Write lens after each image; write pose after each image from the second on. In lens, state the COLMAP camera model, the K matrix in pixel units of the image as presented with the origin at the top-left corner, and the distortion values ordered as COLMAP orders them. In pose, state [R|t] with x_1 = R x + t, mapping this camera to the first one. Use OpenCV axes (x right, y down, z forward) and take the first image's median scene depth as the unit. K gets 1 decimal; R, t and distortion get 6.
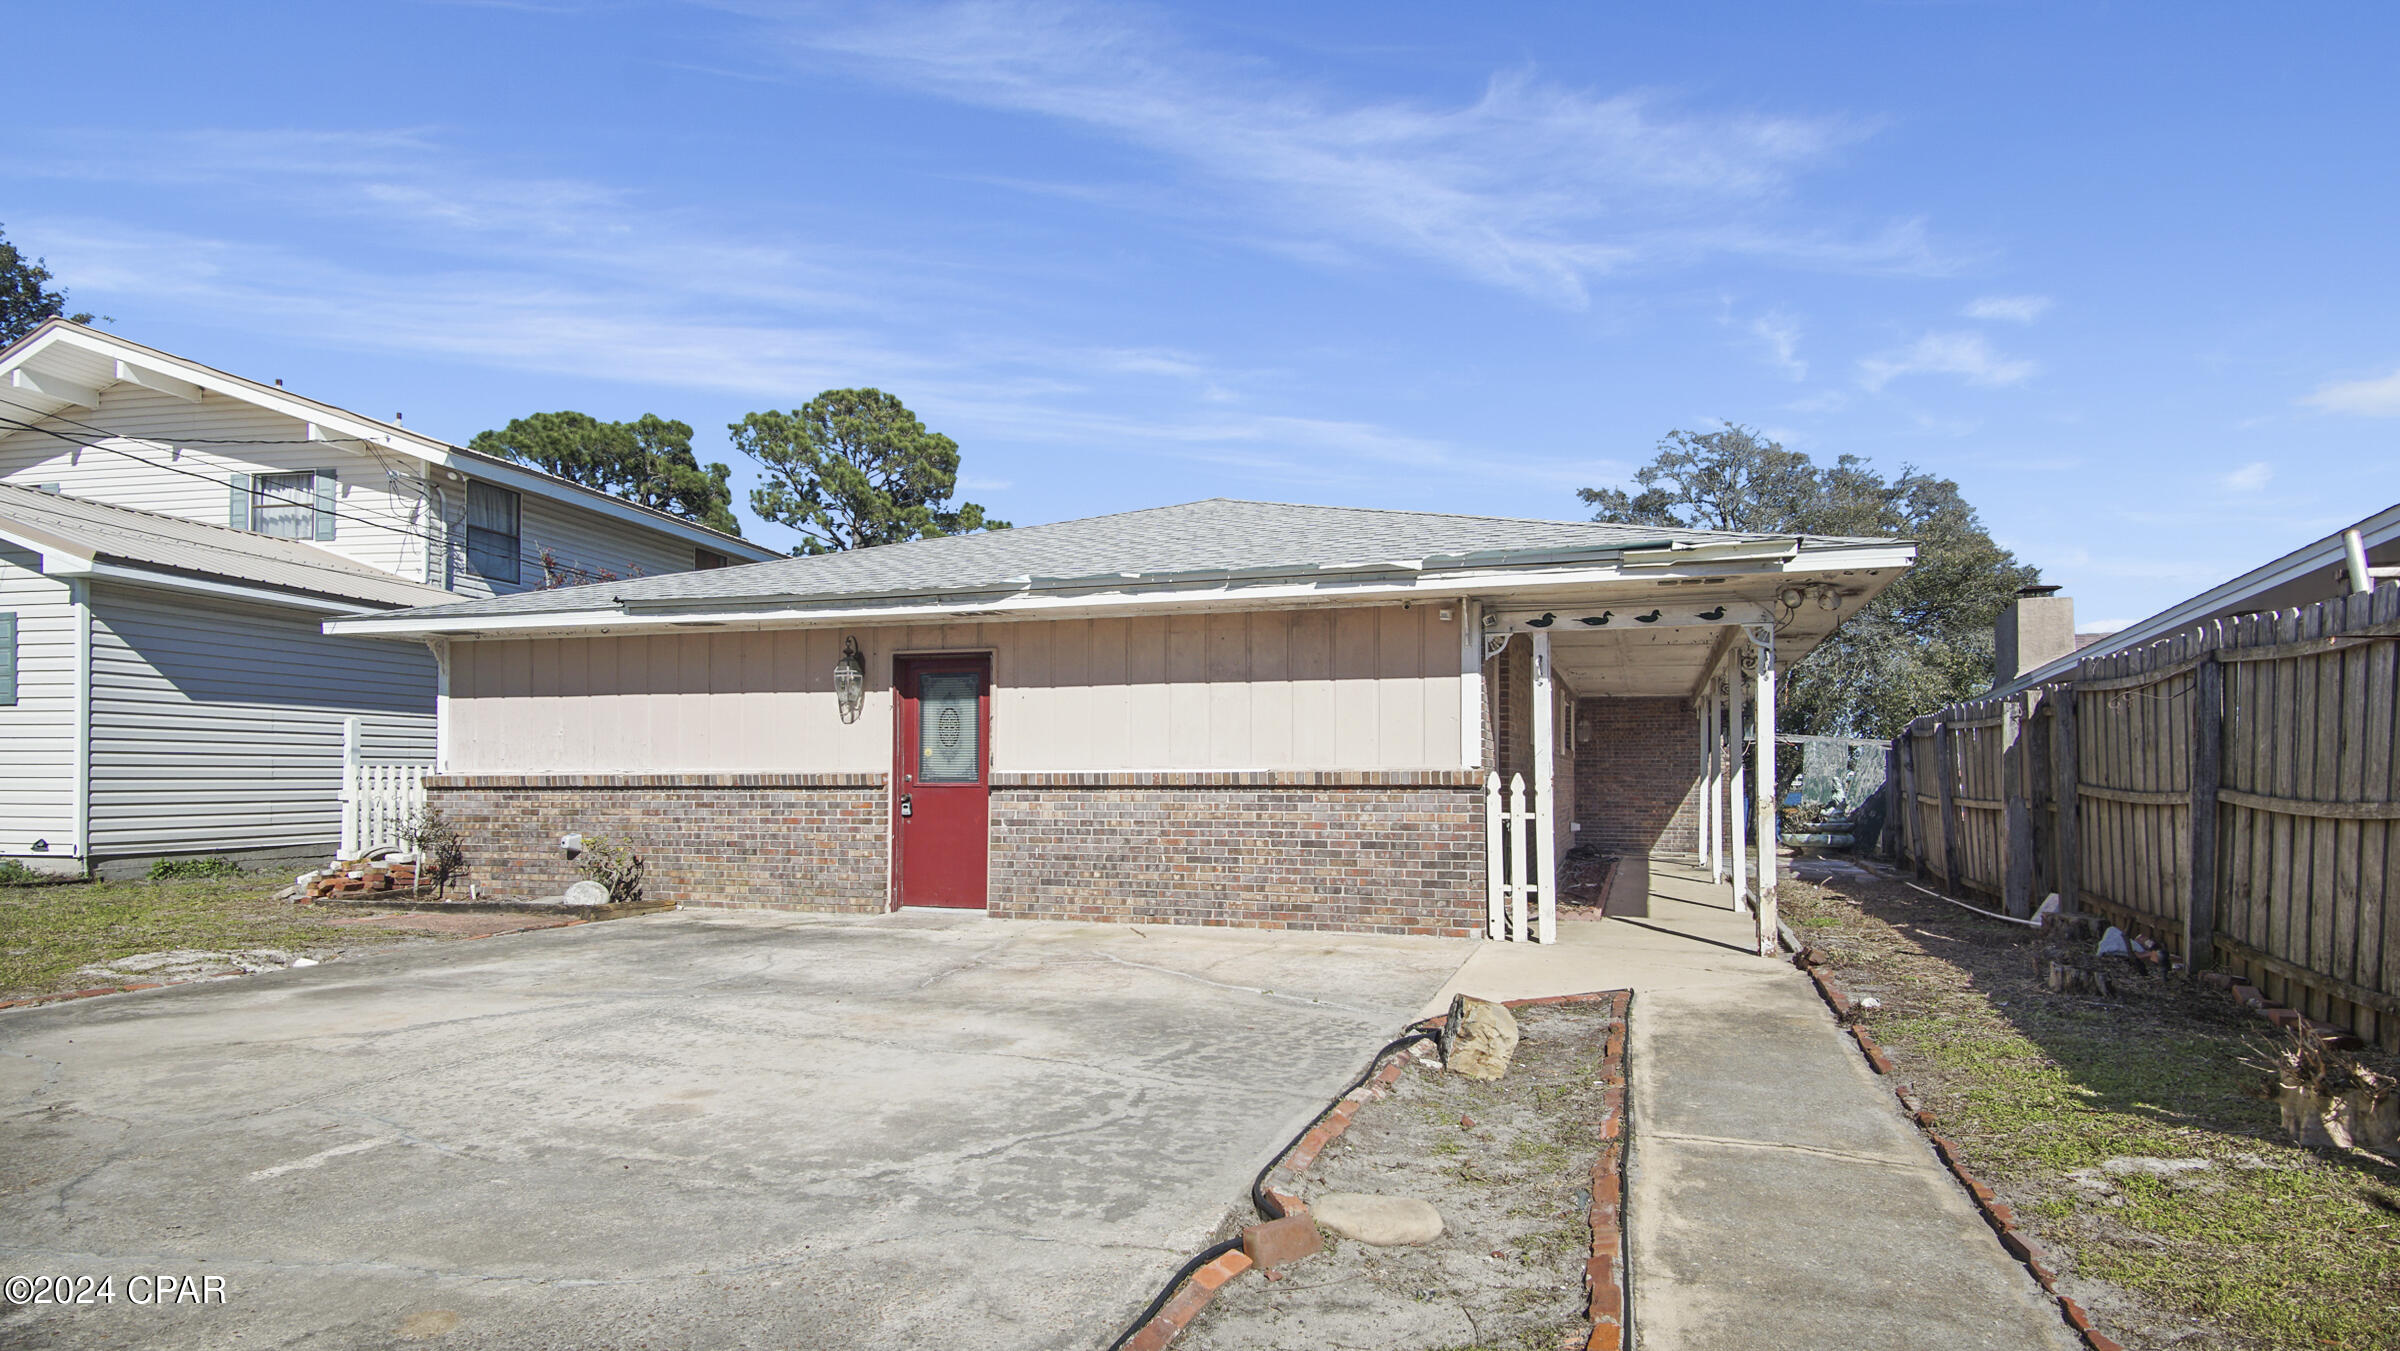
lens RADIAL K [[1275.0, 0, 1202.1], [0, 1275.0, 795.1], [0, 0, 1]] dist [0.084406, -0.054853]
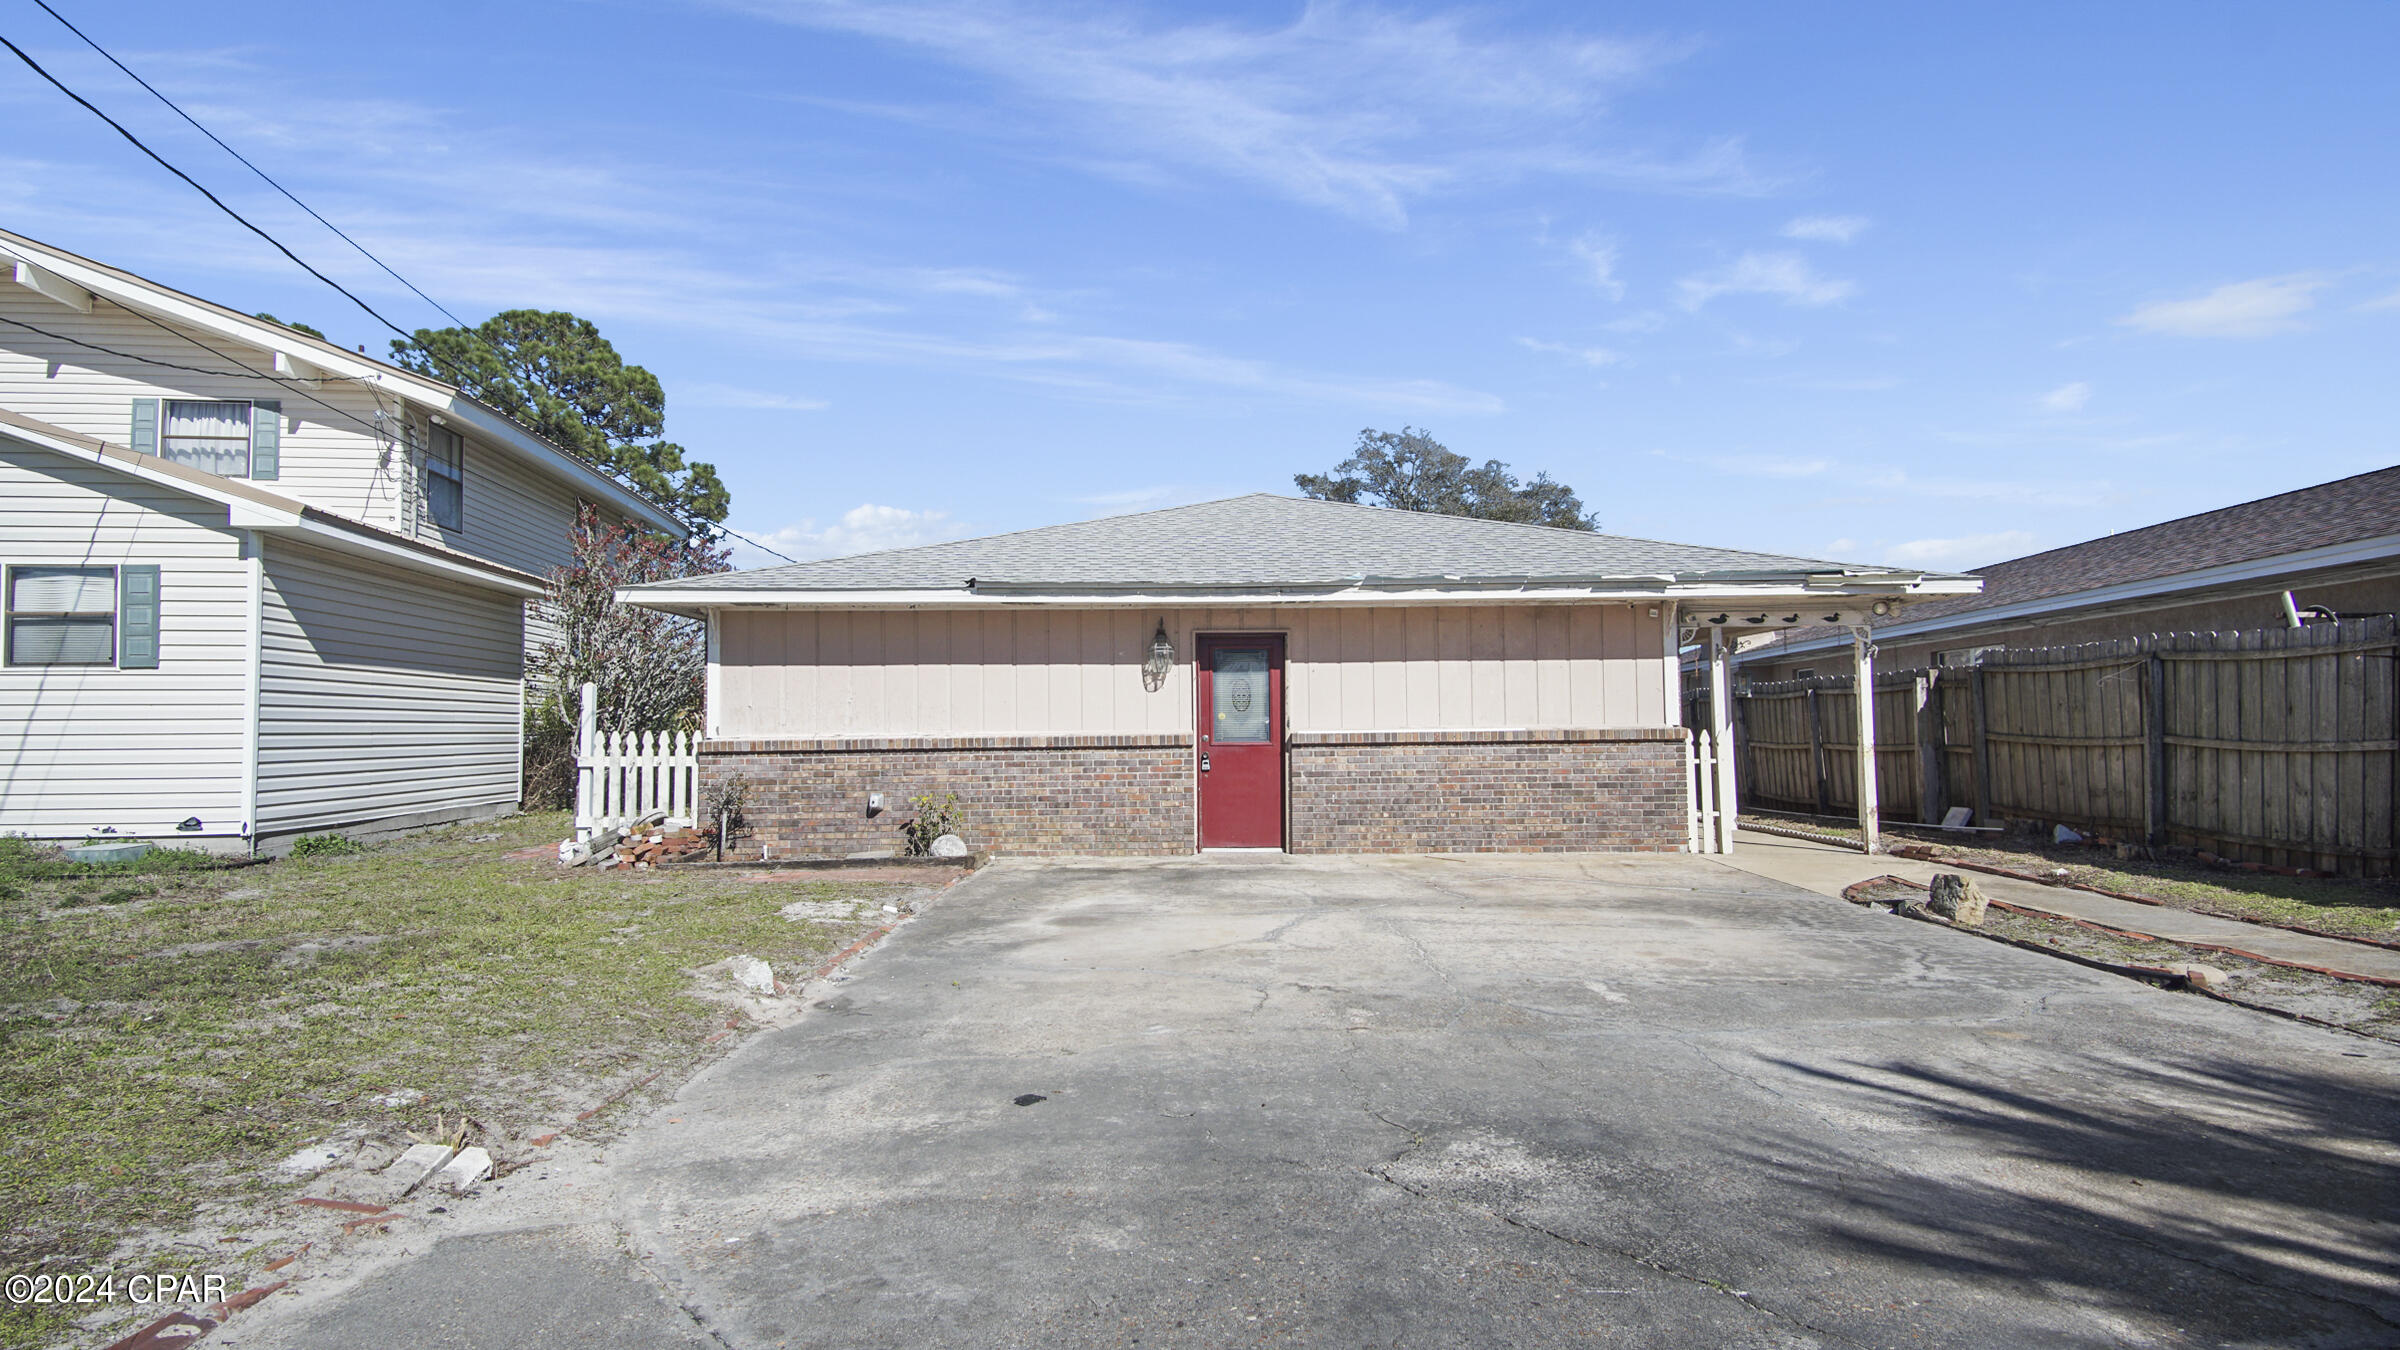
lens RADIAL K [[1292.7, 0, 1196.1], [0, 1292.7, 734.3], [0, 0, 1]] dist [0.087504, -0.057266]
pose [[0.940757, -0.009694, 0.338942, -0.642559], [0.013778, 0.999859, -0.009646, -0.005720], [-0.338801, 0.013744, 0.940758, -0.110776]]
